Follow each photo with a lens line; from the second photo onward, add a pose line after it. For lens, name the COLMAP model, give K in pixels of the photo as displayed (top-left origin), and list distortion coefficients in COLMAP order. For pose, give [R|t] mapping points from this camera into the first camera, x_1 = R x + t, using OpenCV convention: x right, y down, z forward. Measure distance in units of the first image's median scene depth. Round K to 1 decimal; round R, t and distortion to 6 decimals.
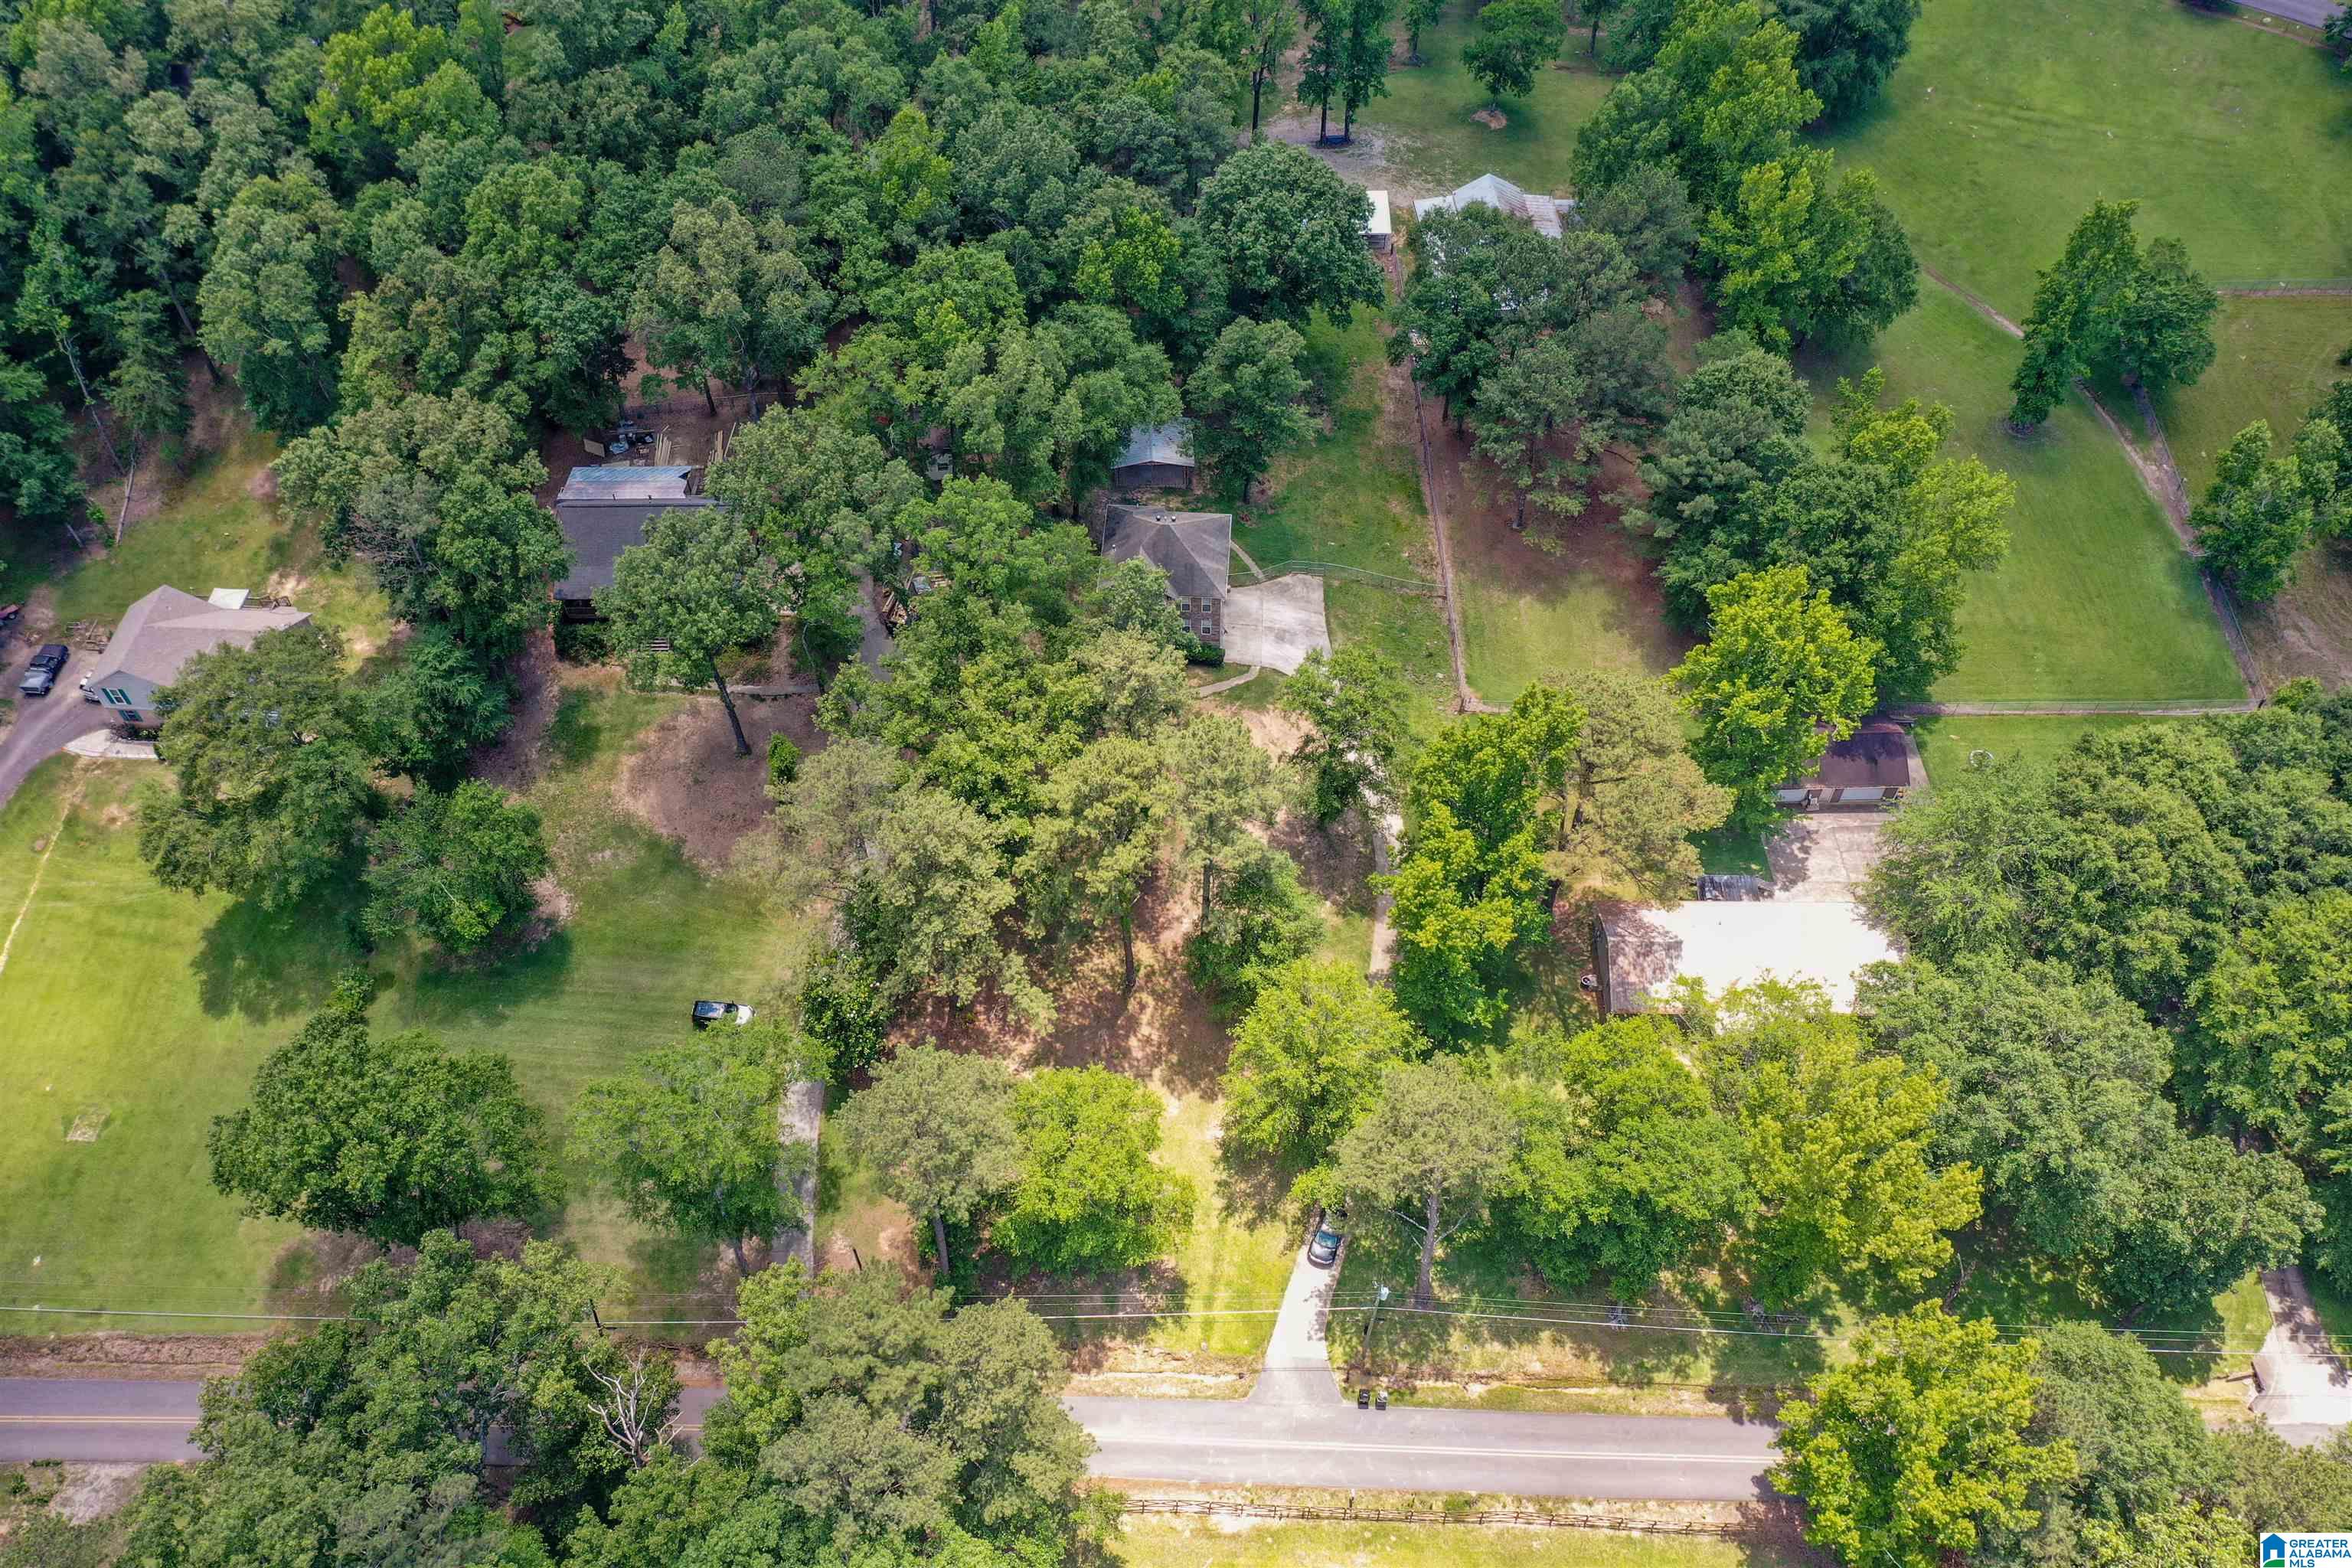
lens RADIAL K [[1775.7, 0, 1188.2], [0, 1775.7, 786.8], [0, 0, 1]] dist [0.004110, -0.000906]
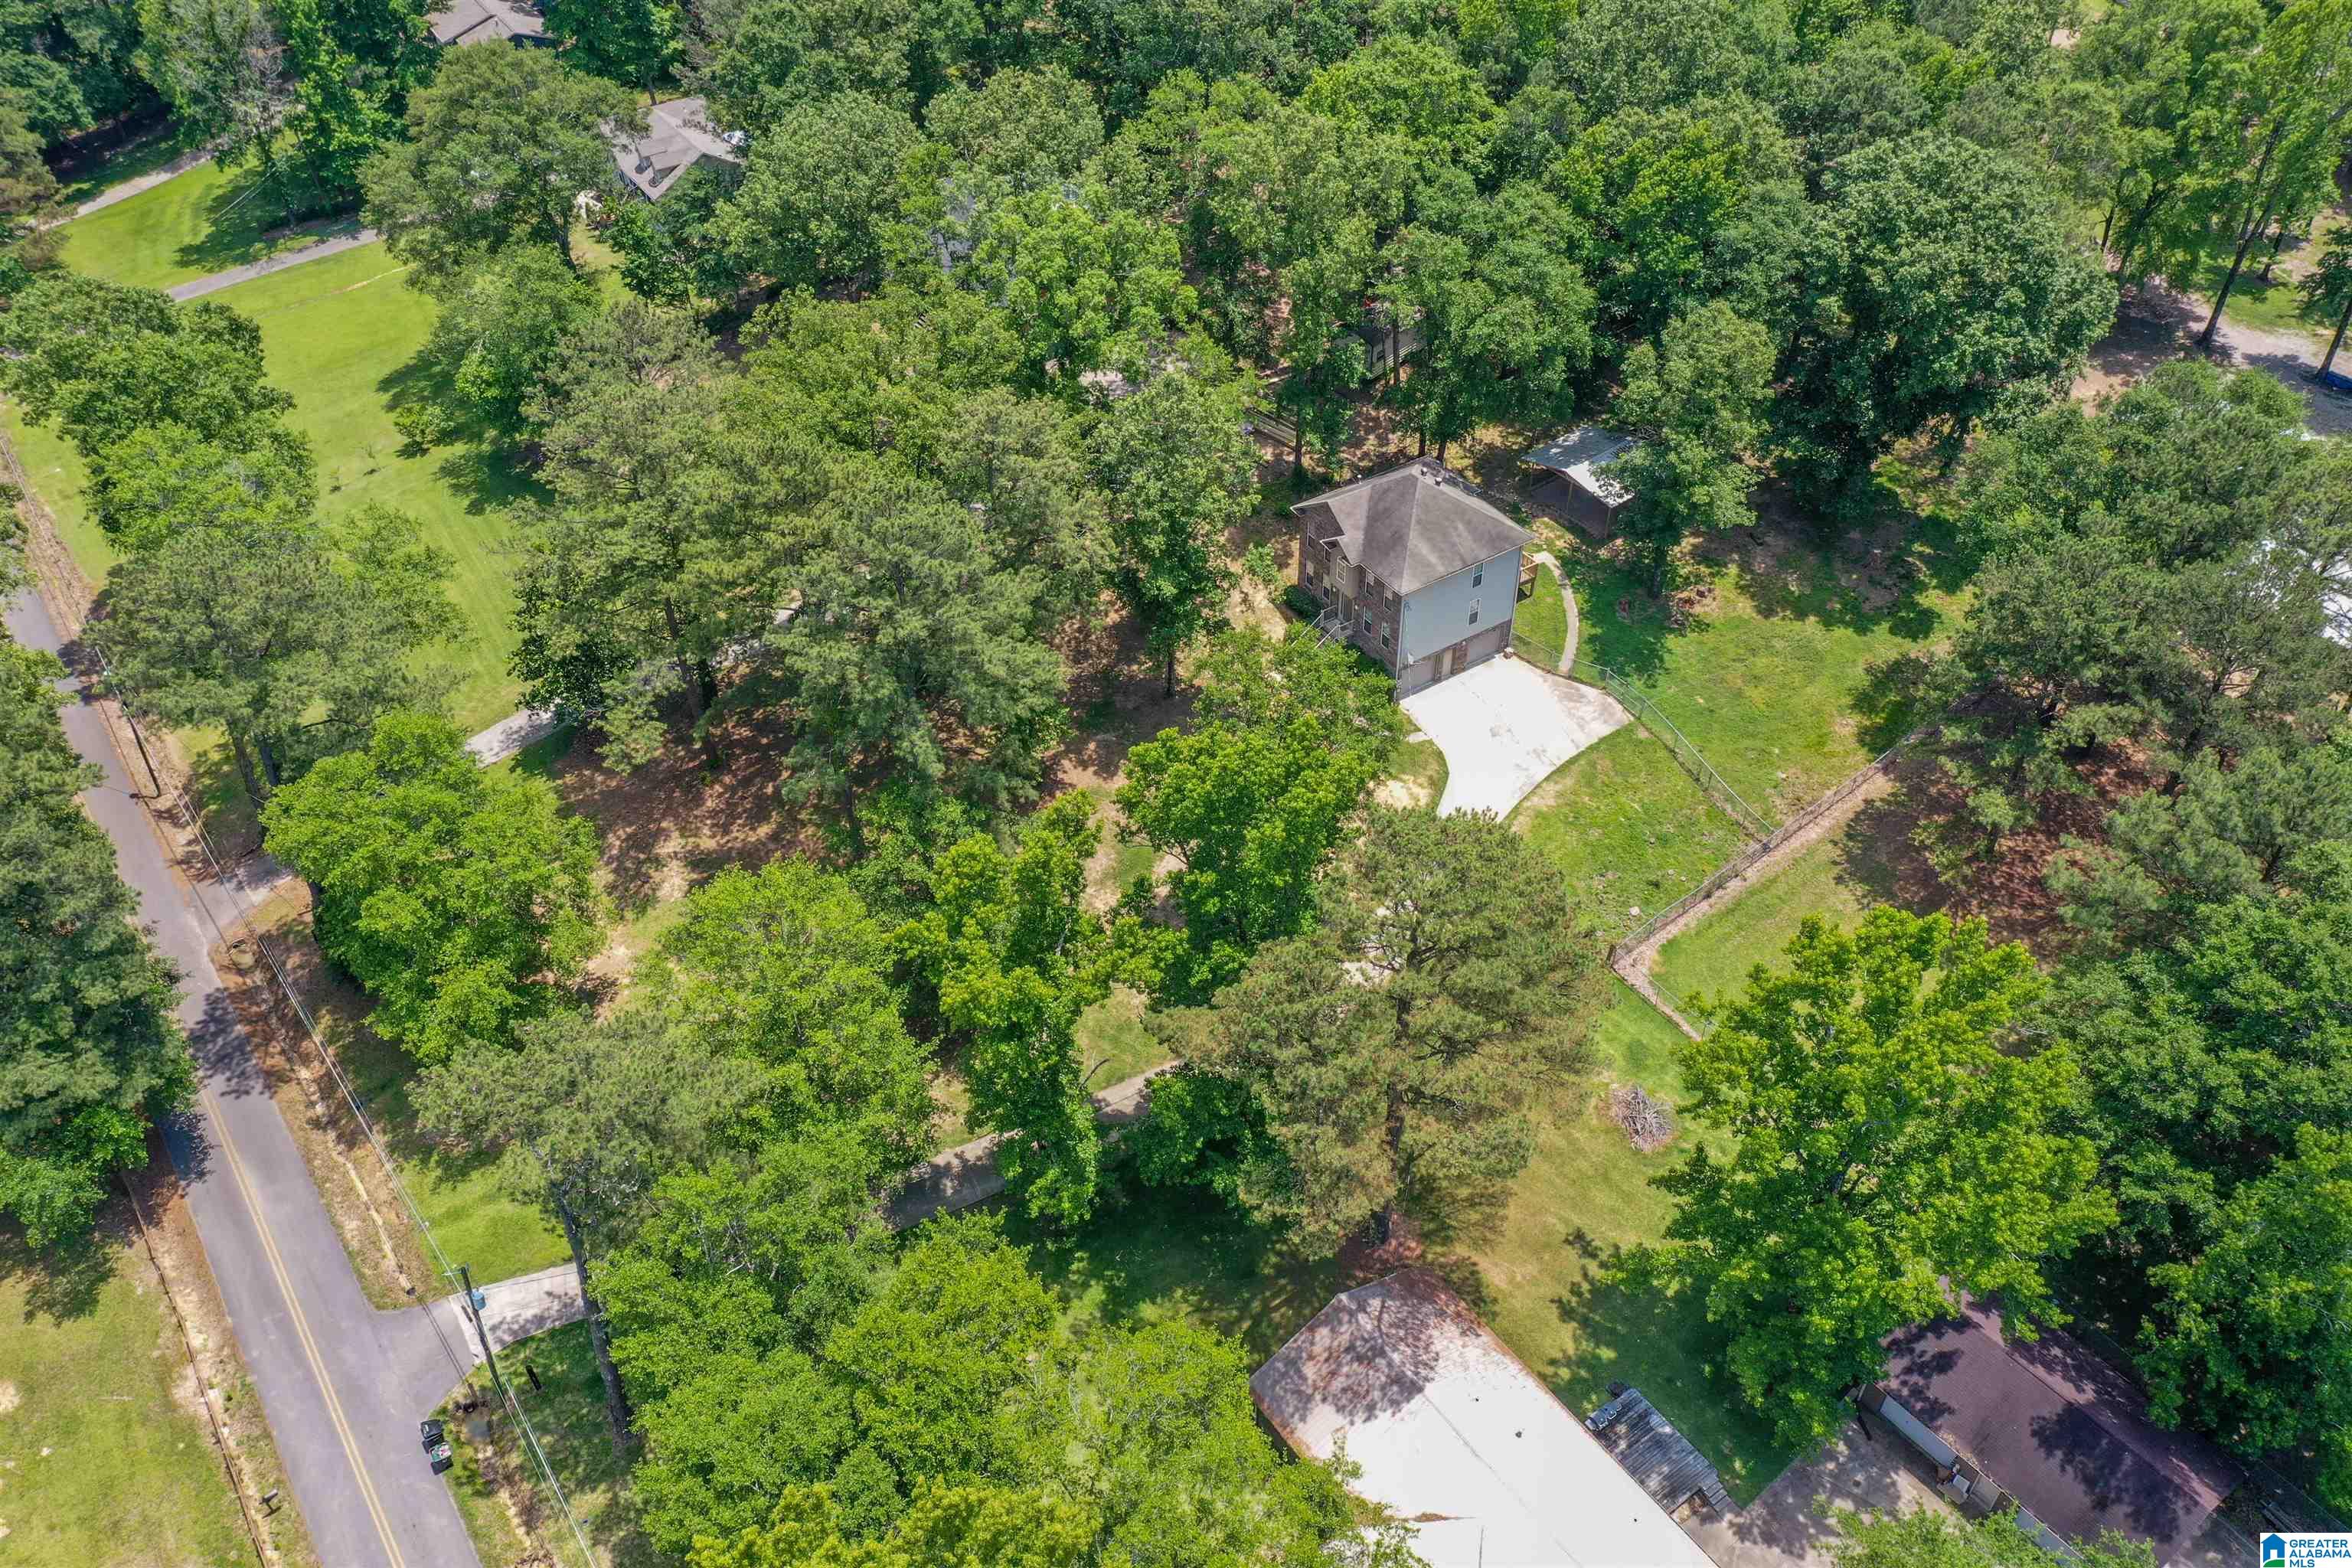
lens RADIAL K [[1843.5, 0, 1173.3], [0, 1843.5, 782.9], [0, 0, 1]] dist [0.005373, -0.003957]
pose [[0.598775, 0.530256, -0.600248, 0.420584], [-0.624251, 0.778514, 0.065016, -0.040412], [0.501776, 0.335776, 0.797167, 0.408011]]
